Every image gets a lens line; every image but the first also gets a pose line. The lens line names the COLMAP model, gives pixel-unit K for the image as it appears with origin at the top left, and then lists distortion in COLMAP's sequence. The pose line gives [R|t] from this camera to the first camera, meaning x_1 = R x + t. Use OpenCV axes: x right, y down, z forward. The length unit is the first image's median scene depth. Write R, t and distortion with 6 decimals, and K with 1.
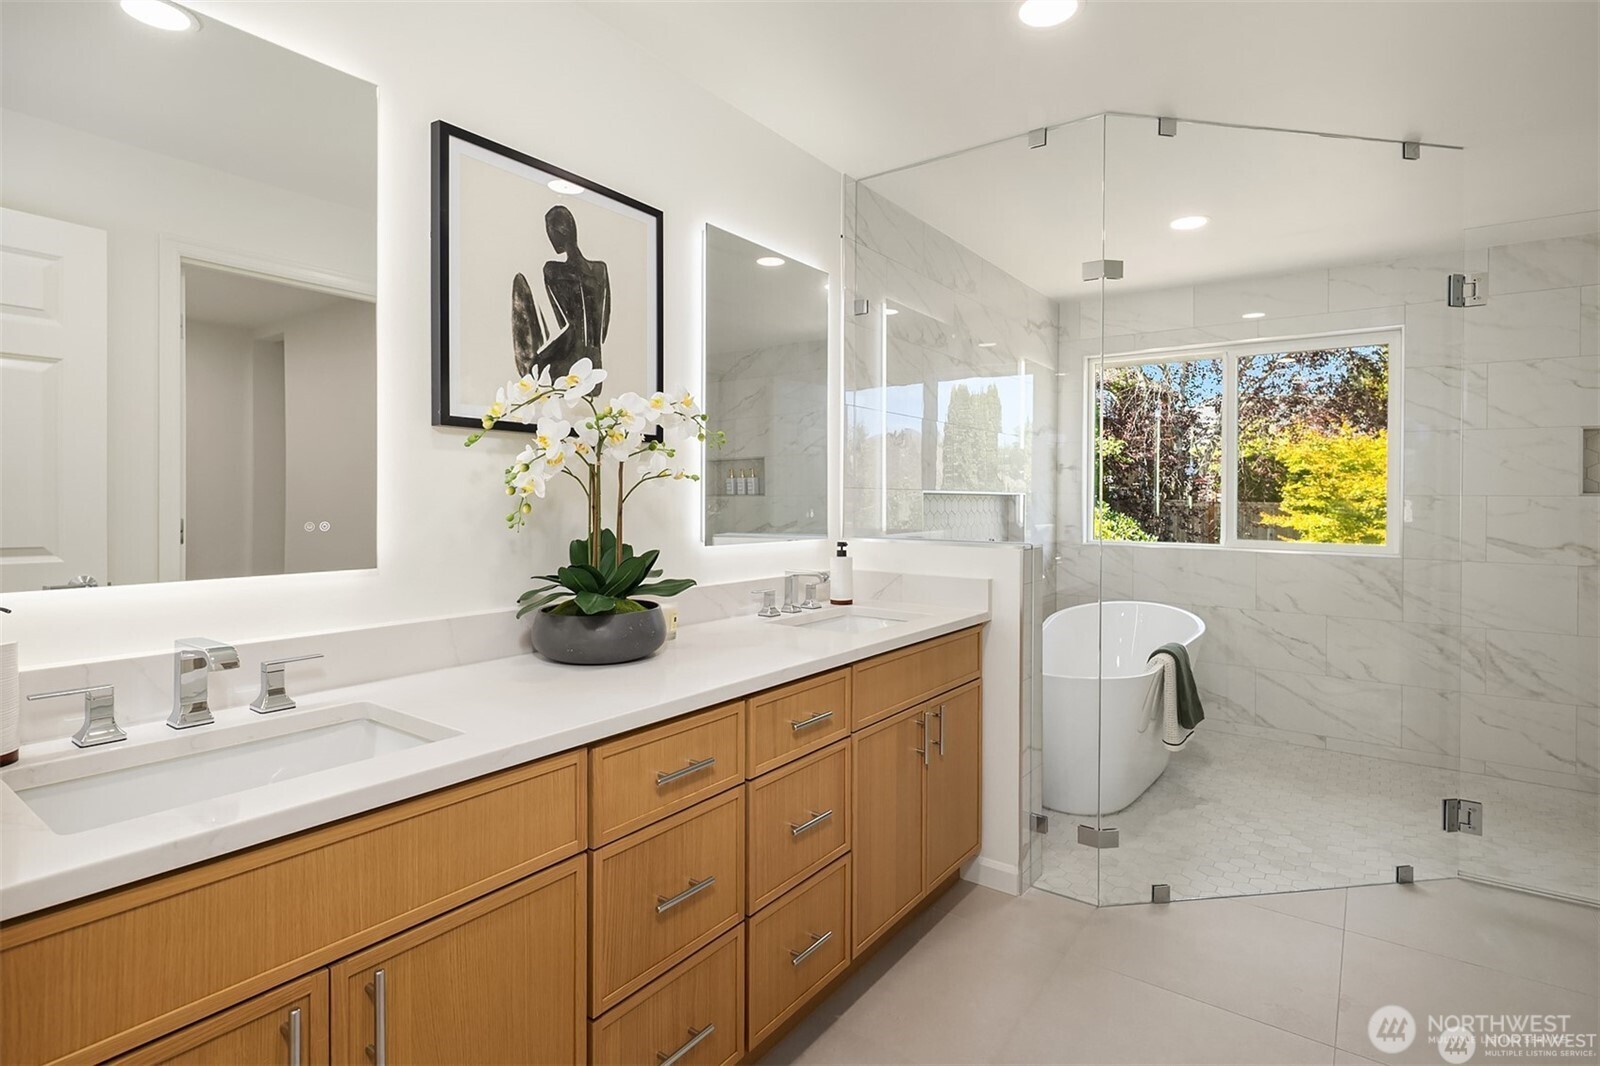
lens RADIAL K [[789.9, 0, 804.6], [0, 789.9, 490.4], [0, 0, 1]] dist [-0.000866, -0.000592]
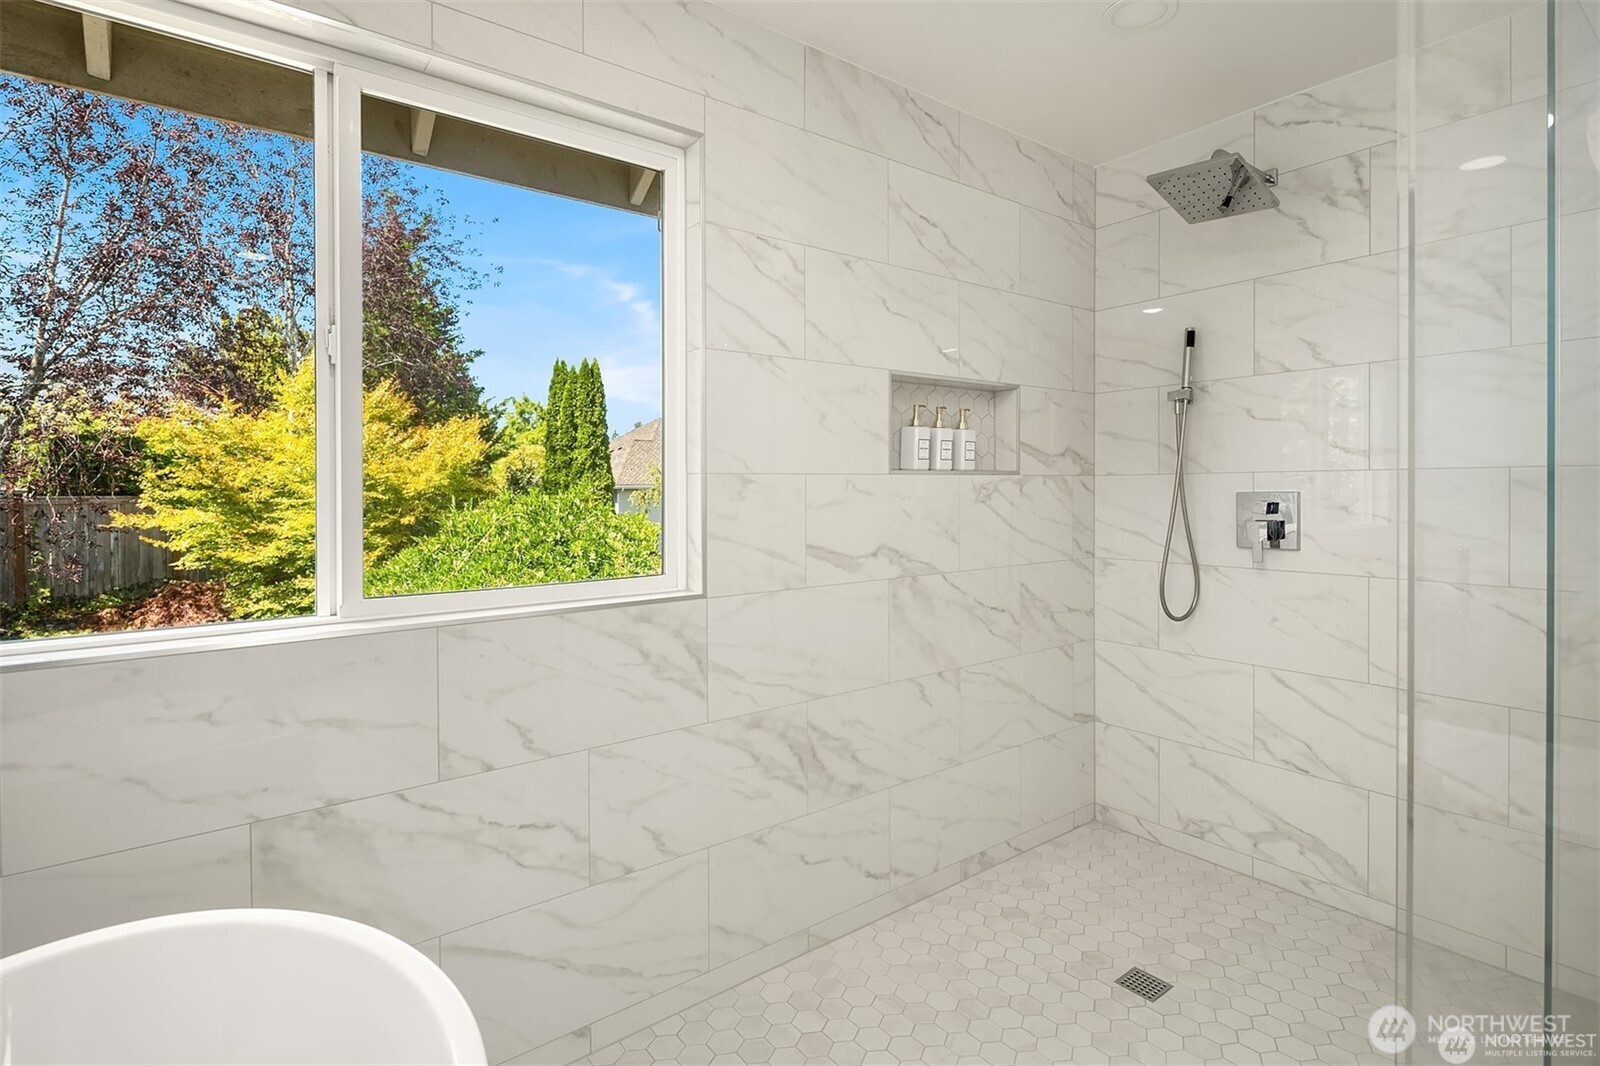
lens RADIAL K [[789.9, 0, 804.6], [0, 789.9, 490.4], [0, 0, 1]] dist [-0.000866, -0.000592]
pose [[0.286748, -0.014908, 0.957890, 0.257025], [0.003557, 0.999889, 0.014497, 0.008772], [-0.958000, -0.000750, 0.286769, 0.700993]]
